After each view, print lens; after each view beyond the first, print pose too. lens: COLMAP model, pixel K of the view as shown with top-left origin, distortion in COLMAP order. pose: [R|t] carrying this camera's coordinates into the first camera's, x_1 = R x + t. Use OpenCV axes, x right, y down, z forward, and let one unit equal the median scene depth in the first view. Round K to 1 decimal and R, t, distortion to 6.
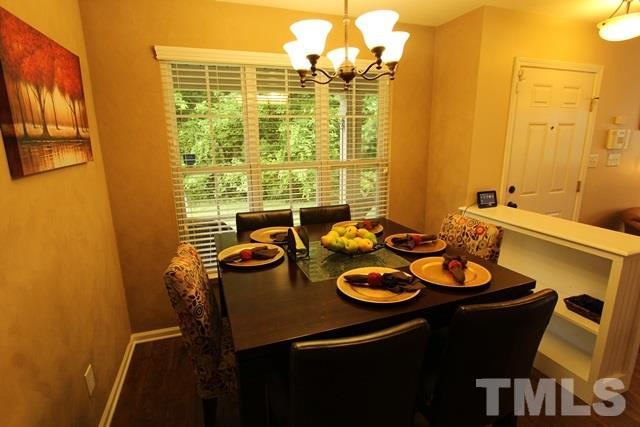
lens RADIAL K [[324.7, 0, 320.0], [0, 324.7, 213.5], [0, 0, 1]] dist [-0.015943, 0.000661]
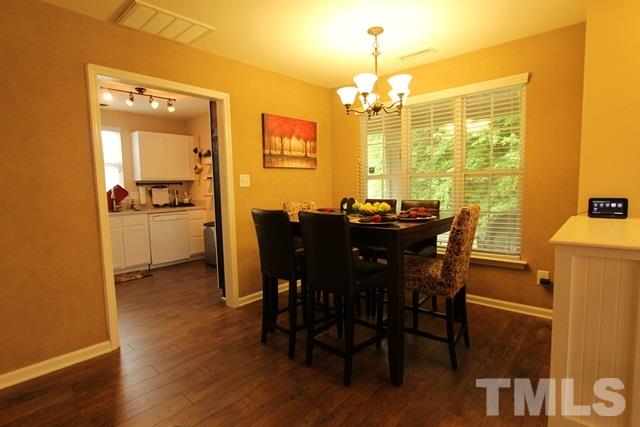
lens RADIAL K [[324.7, 0, 320.0], [0, 324.7, 213.5], [0, 0, 1]] dist [-0.015943, 0.000661]
pose [[0.482386, 0.080158, -0.872283, 1.441994], [-0.184851, 0.982694, -0.011921, 0.181368], [0.856232, 0.166993, 0.488856, 0.019963]]
